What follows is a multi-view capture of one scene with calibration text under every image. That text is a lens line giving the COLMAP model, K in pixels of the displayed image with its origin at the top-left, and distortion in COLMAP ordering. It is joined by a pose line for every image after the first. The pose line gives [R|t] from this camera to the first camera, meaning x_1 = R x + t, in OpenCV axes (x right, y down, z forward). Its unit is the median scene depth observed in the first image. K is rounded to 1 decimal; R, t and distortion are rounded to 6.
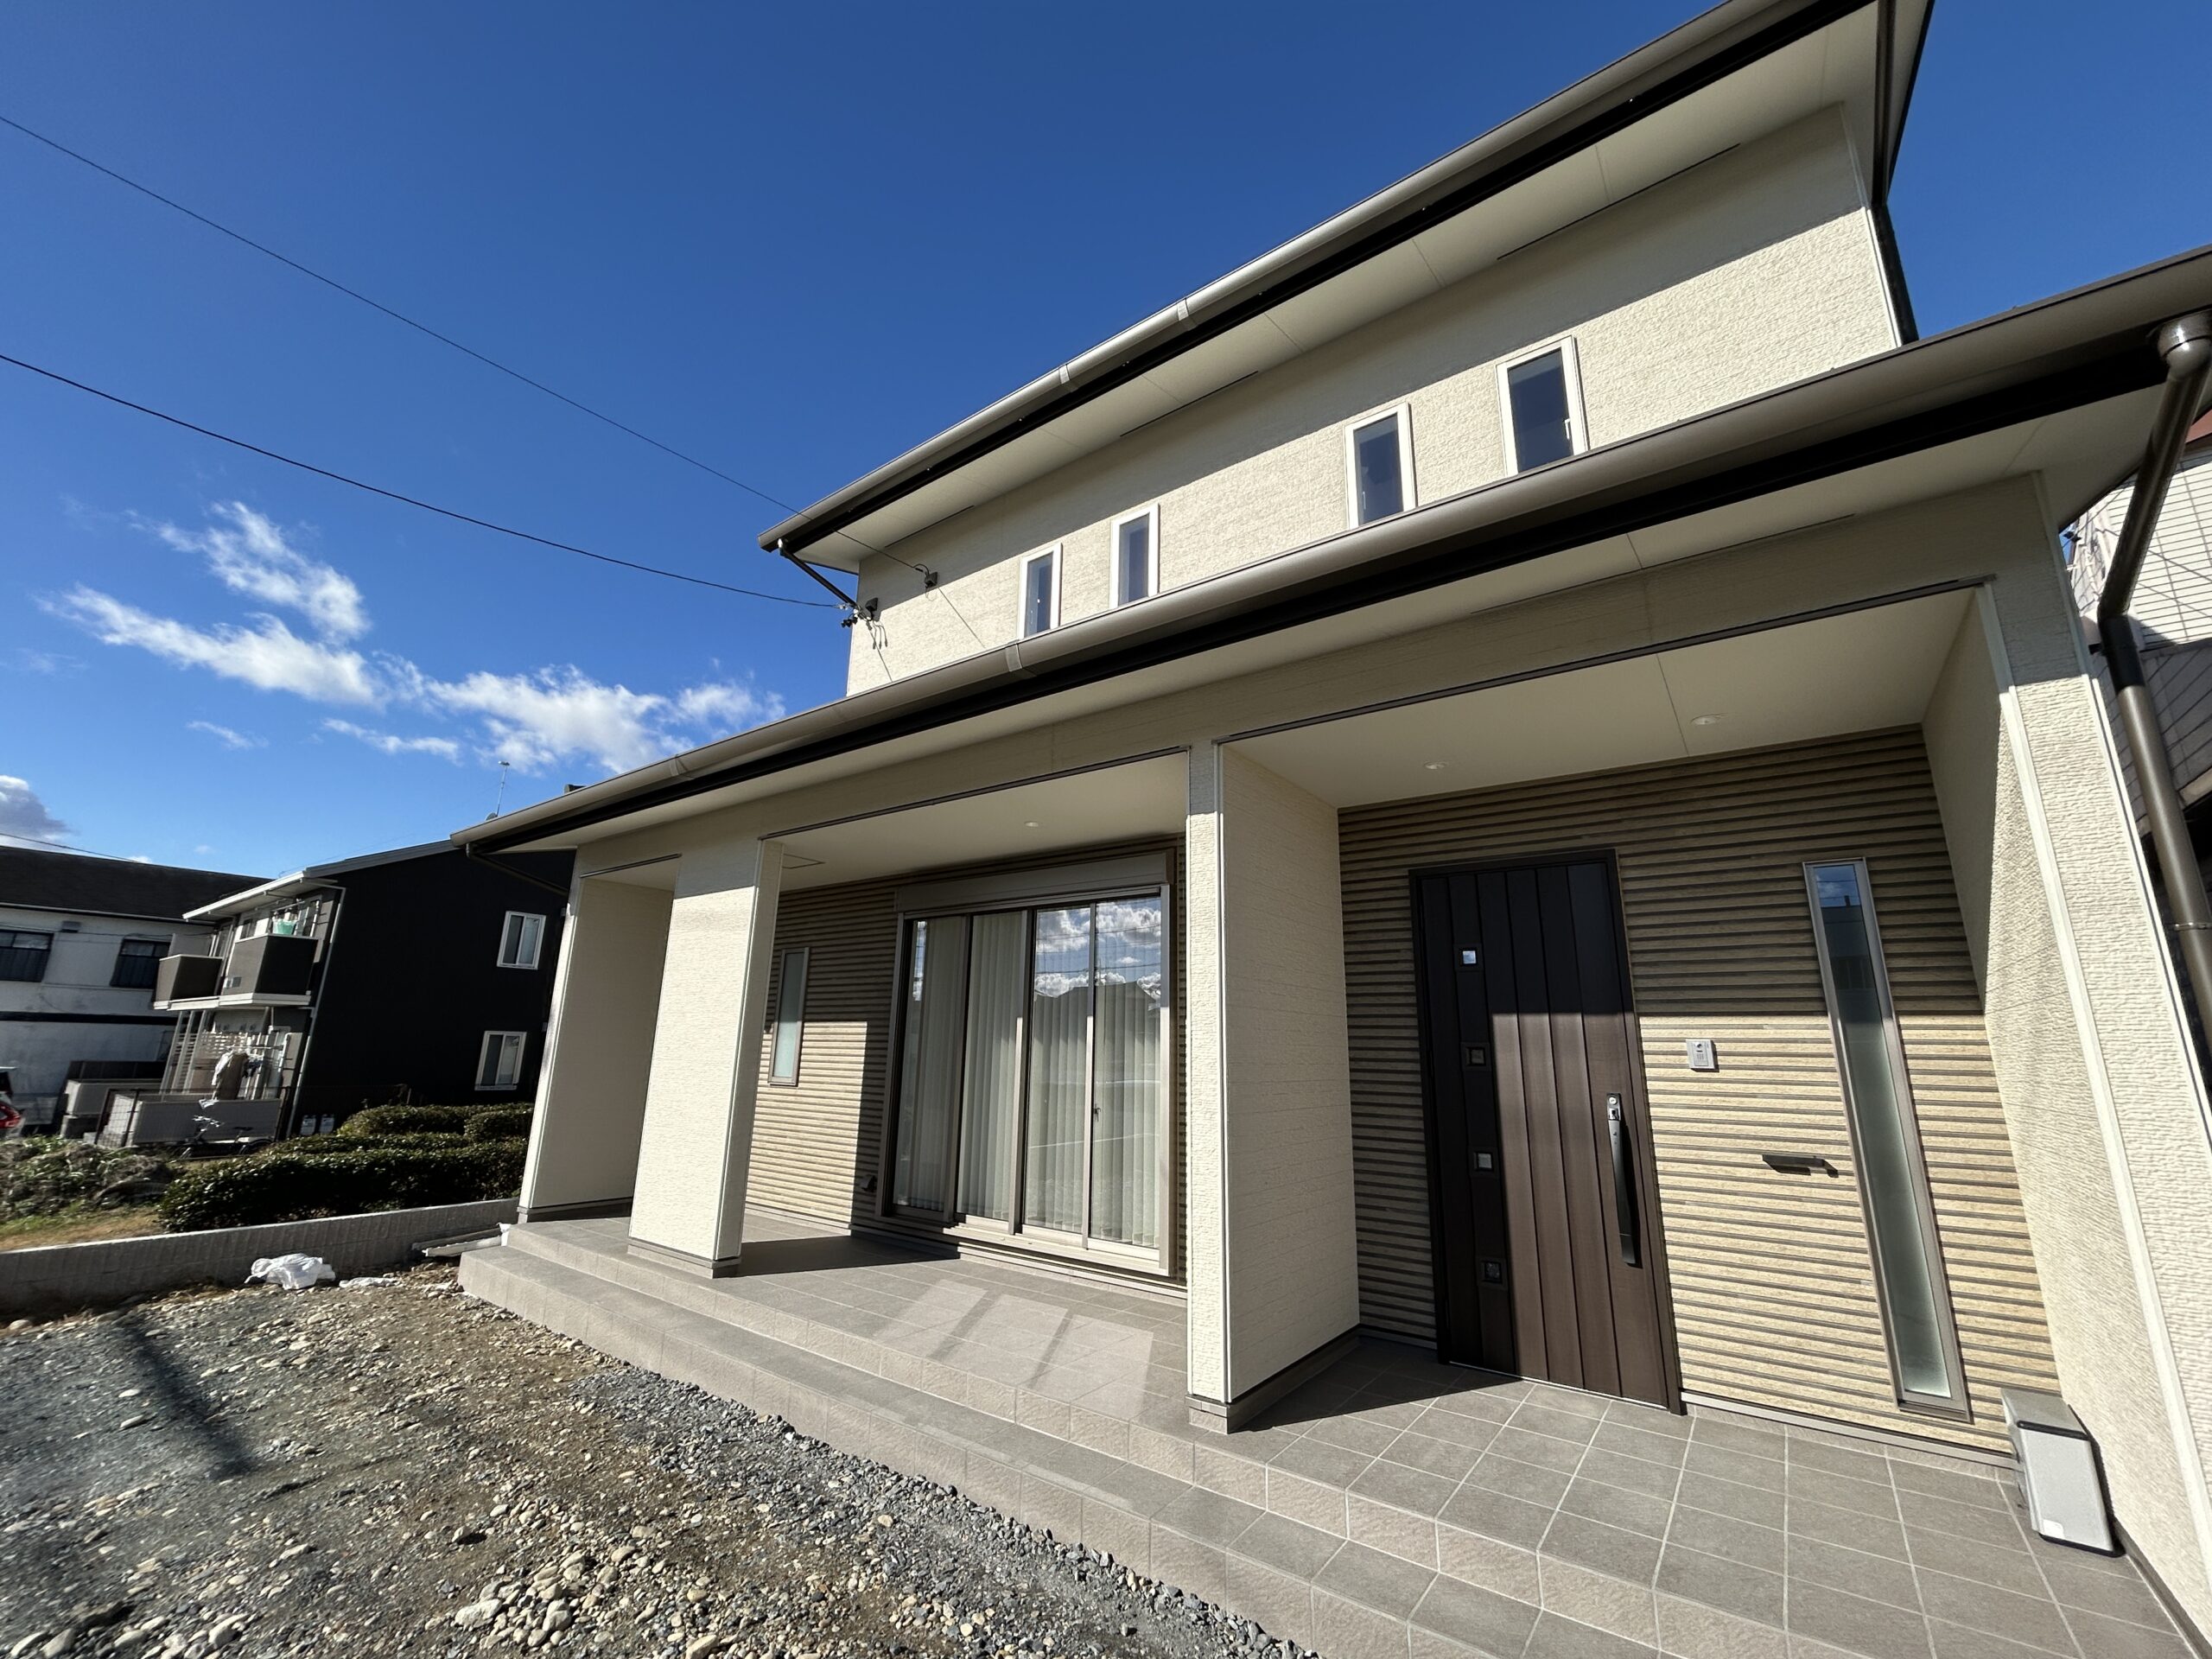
lens RADIAL K [[891.9, 0, 1108.5], [0, 891.9, 832.1], [0, 0, 1]] dist [0.001830, 0.000050]
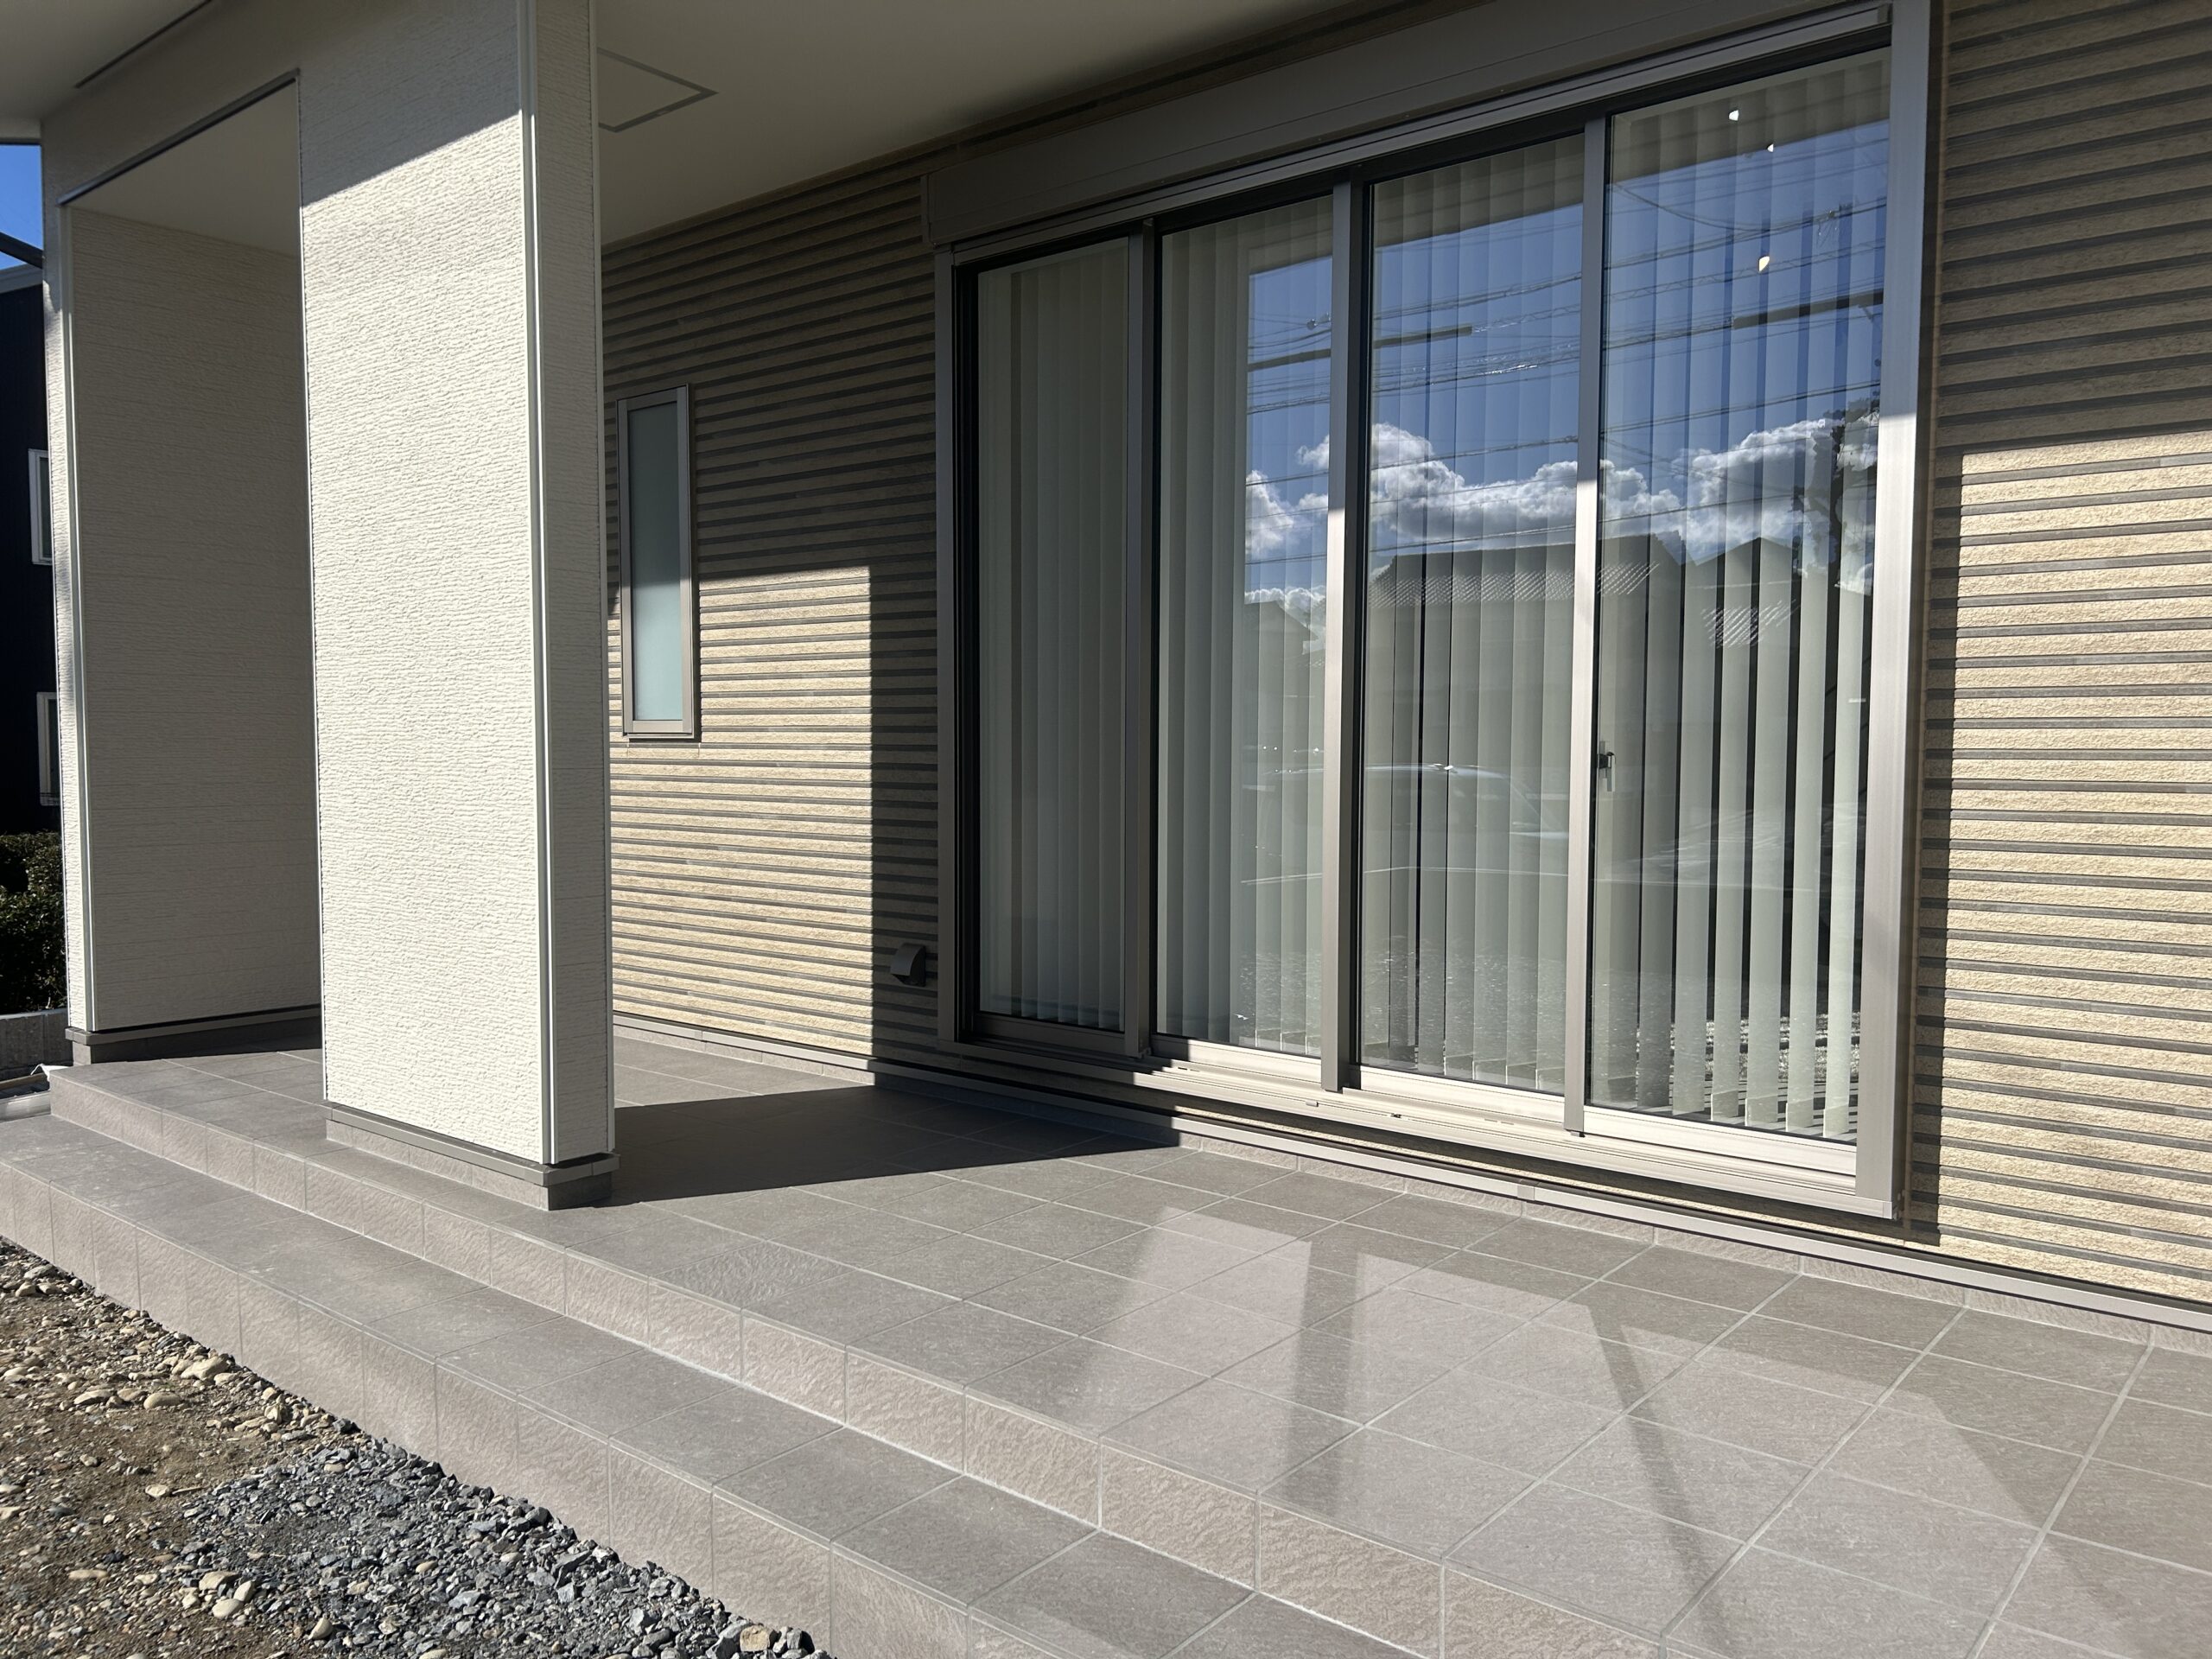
lens RADIAL K [[1667.3, 0, 1106.0], [0, 1667.3, 829.5], [0, 0, 1]] dist [0.069826, -0.094998]
pose [[0.997972, -0.013827, -0.062127, -0.162434], [0.031344, 0.956314, 0.290657, 0.148942], [0.055394, -0.292015, 0.954808, 0.379196]]
